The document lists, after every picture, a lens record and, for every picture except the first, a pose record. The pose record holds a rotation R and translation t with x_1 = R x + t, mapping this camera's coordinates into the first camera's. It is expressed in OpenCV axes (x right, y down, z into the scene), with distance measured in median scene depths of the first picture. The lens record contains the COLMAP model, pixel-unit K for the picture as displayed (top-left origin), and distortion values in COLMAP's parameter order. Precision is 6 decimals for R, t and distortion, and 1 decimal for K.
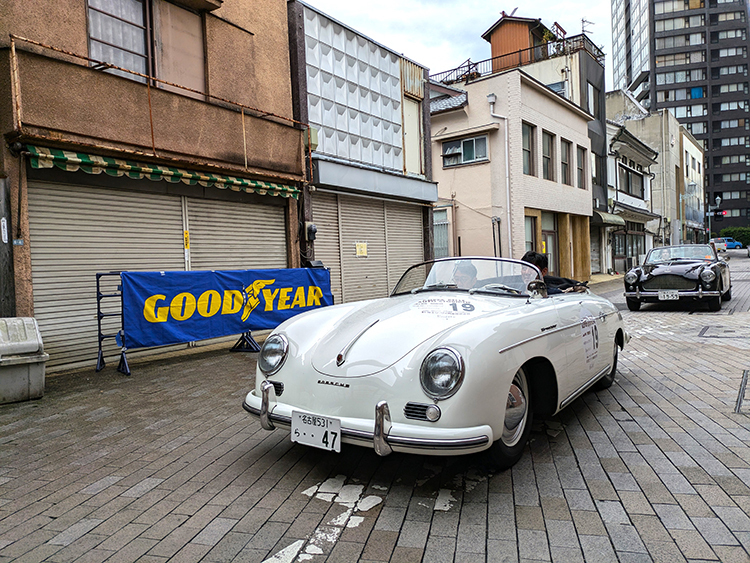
lens RADIAL K [[547.8, 0, 355.7], [0, 547.8, 283.5], [0, 0, 1]] dist [0.049691, -0.047210]
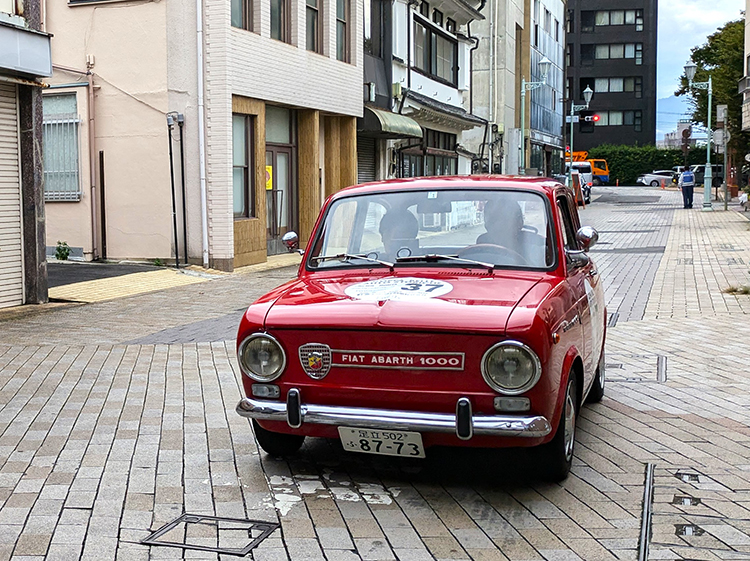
lens RADIAL K [[1117.0, 0, 106.1], [0, 1117.0, 281.9], [0, 0, 1]] dist [0.105358, -0.166027]
pose [[0.983278, 0.009936, 0.181841, 0.017767], [-0.016870, 0.999187, 0.036625, -0.007633], [-0.181329, -0.039080, 0.982646, 0.036285]]
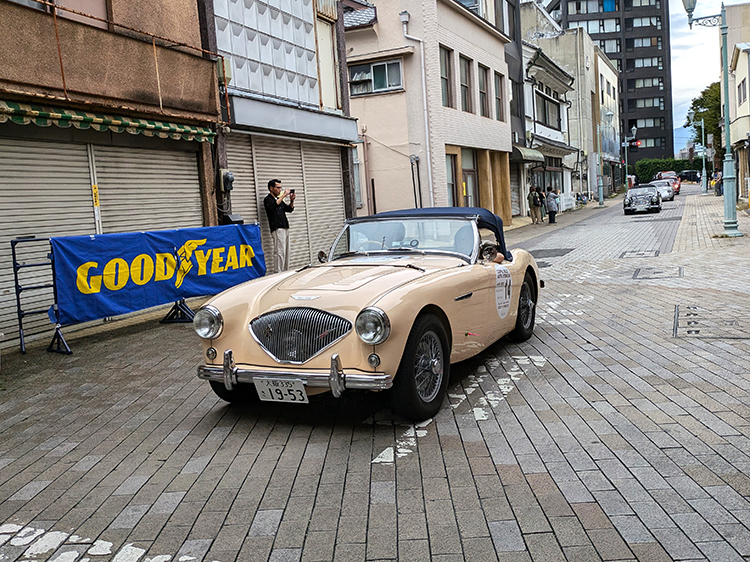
lens RADIAL K [[697.3, 0, 389.5], [0, 697.3, 262.9], [0, 0, 1]] dist [0.078571, -0.135636]
pose [[0.969340, -0.045226, 0.241526, -0.058492], [0.034932, 0.998296, 0.046733, -0.004821], [-0.243228, -0.036863, 0.969268, -0.069368]]
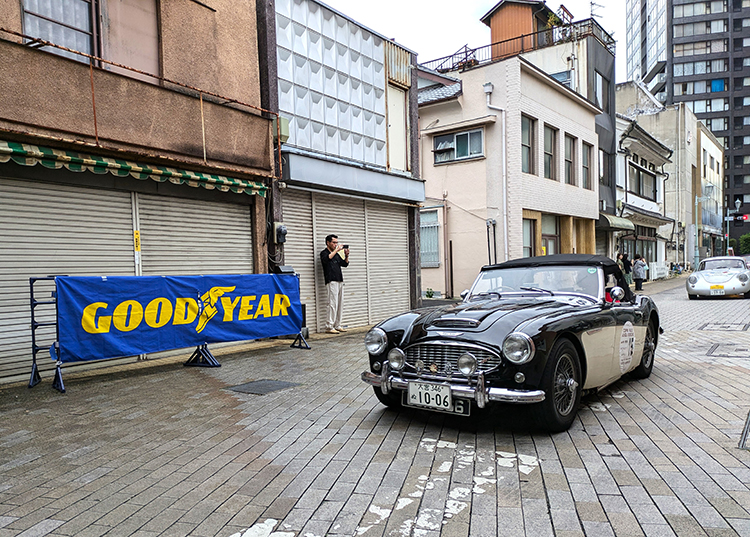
lens RADIAL K [[591.9, 0, 340.8], [0, 591.9, 301.0], [0, 0, 1]] dist [0.051186, -0.052319]
pose [[0.999927, 0.011121, -0.004805, 0.013071], [-0.011029, 0.999763, 0.018791, -0.001464], [0.005013, -0.018737, 0.999812, 0.013201]]
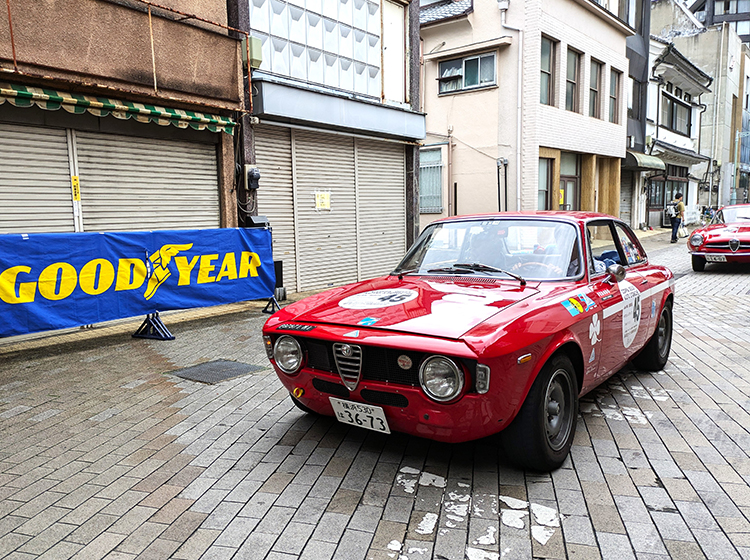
lens RADIAL K [[625.3, 0, 313.6], [0, 625.3, 295.7], [0, 0, 1]] dist [0.041999, -0.037482]
pose [[0.998904, 0.020550, -0.042059, 0.024669], [-0.016196, 0.994718, 0.101358, -0.011172], [0.043920, -0.100565, 0.993961, 0.061713]]
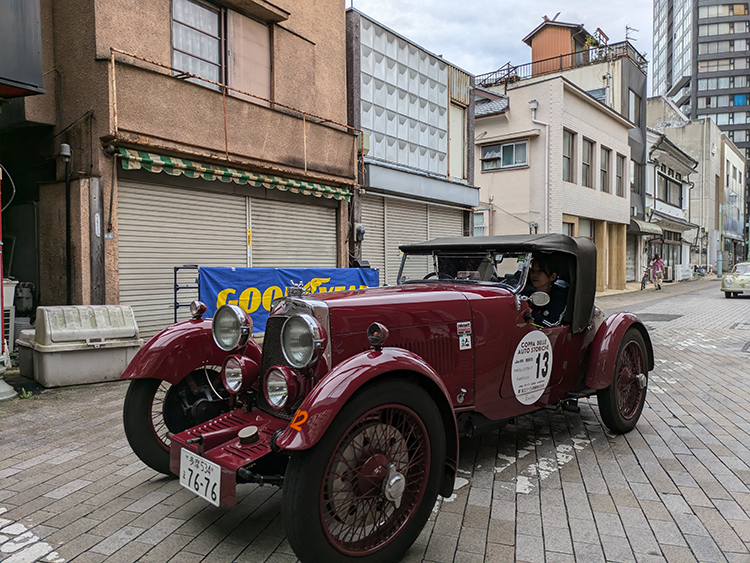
lens RADIAL K [[549.4, 0, 353.8], [0, 549.4, 278.2], [0, 0, 1]] dist [0.044042, -0.040147]
pose [[0.998088, 0.041363, -0.045933, -0.022233], [-0.041524, 0.999134, -0.002557, -0.002738], [0.045788, 0.004459, 0.998941, -0.023853]]
